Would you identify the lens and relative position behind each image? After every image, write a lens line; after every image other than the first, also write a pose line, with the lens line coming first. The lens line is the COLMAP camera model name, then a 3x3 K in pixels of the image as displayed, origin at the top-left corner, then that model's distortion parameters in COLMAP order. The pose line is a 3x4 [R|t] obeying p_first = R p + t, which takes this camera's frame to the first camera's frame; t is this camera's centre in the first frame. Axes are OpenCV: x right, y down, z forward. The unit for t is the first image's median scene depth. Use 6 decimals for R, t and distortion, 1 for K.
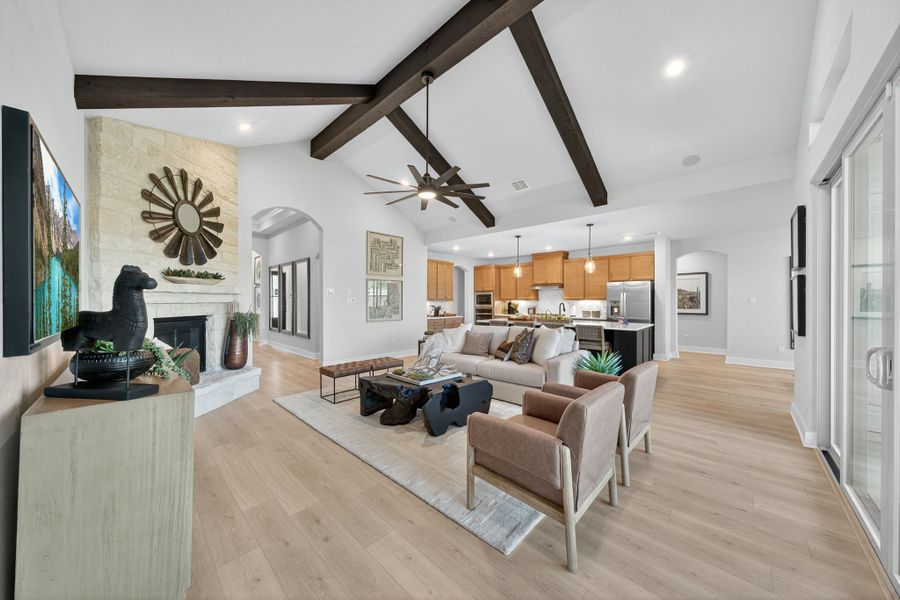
lens RADIAL K [[294.9, 0, 463.5], [0, 294.9, 300.7], [0, 0, 1]] dist [0.000955, 0.000309]
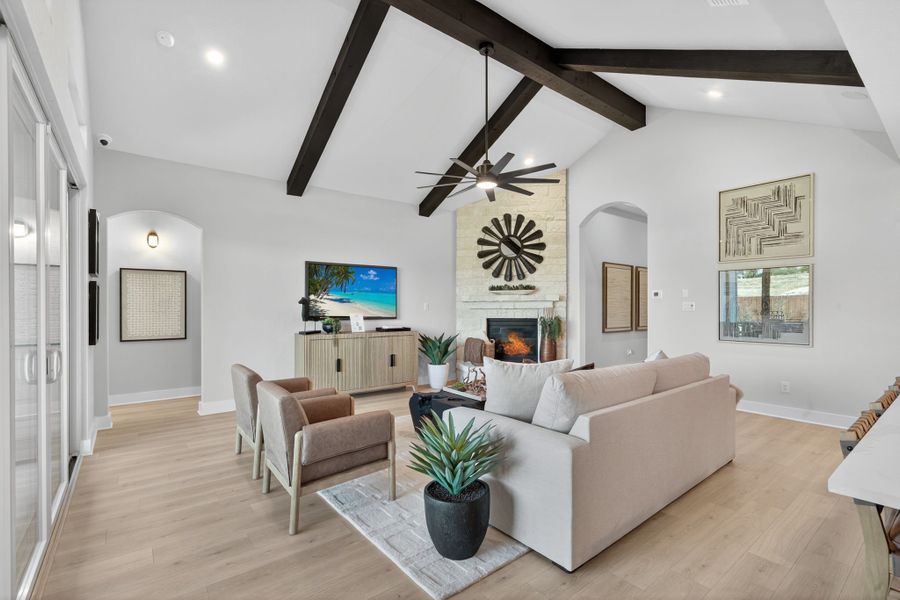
lens RADIAL K [[418.6, 0, 463.9], [0, 418.6, 306.0], [0, 0, 1]] dist [-0.012798, 0.000334]
pose [[-0.136658, -0.002891, -0.990614, 0.547503], [0.001056, 0.999995, -0.003064, 0.001137], [0.990618, -0.001465, -0.136655, 0.548517]]
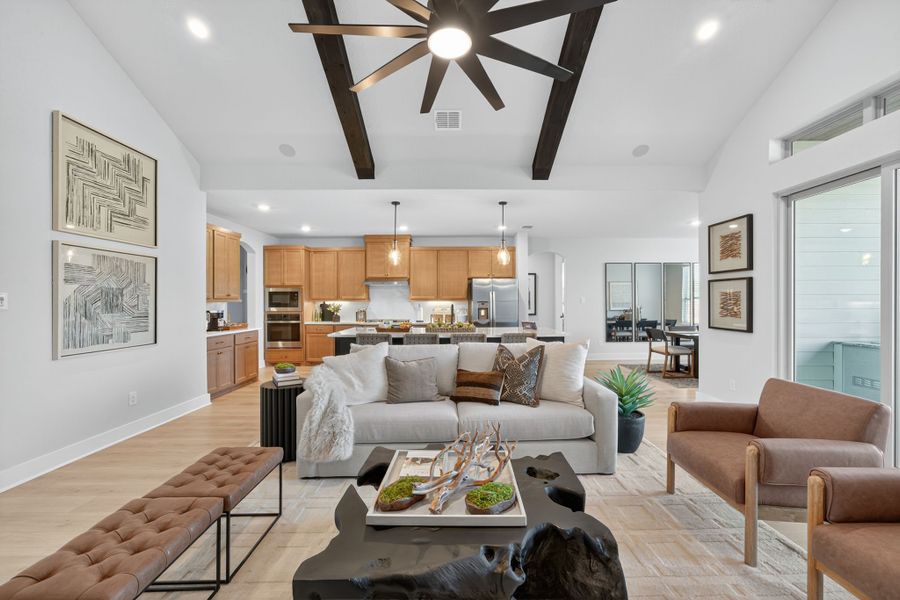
lens RADIAL K [[345.3, 0, 437.0], [0, 345.3, 301.8], [0, 0, 1]] dist [0.021200, 0.000195]
pose [[0.759004, -0.001311, 0.651084, -0.234578], [0.000272, 0.999999, 0.001696, -0.000201], [-0.651085, -0.001110, 0.759004, 0.327867]]
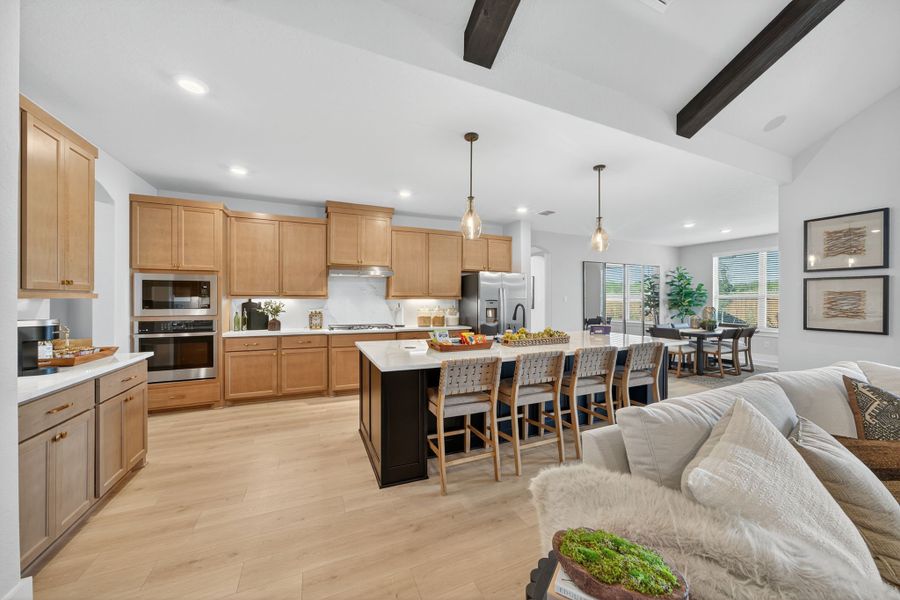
lens RADIAL K [[324.7, 0, 454.1], [0, 324.7, 298.0], [0, 0, 1]] dist [0.008290, 0.000470]
pose [[0.420937, 0.006732, 0.907065, -0.209876], [-0.004587, 0.999975, -0.005293, 0.000663], [-0.907078, -0.001933, 0.420958, 0.767687]]
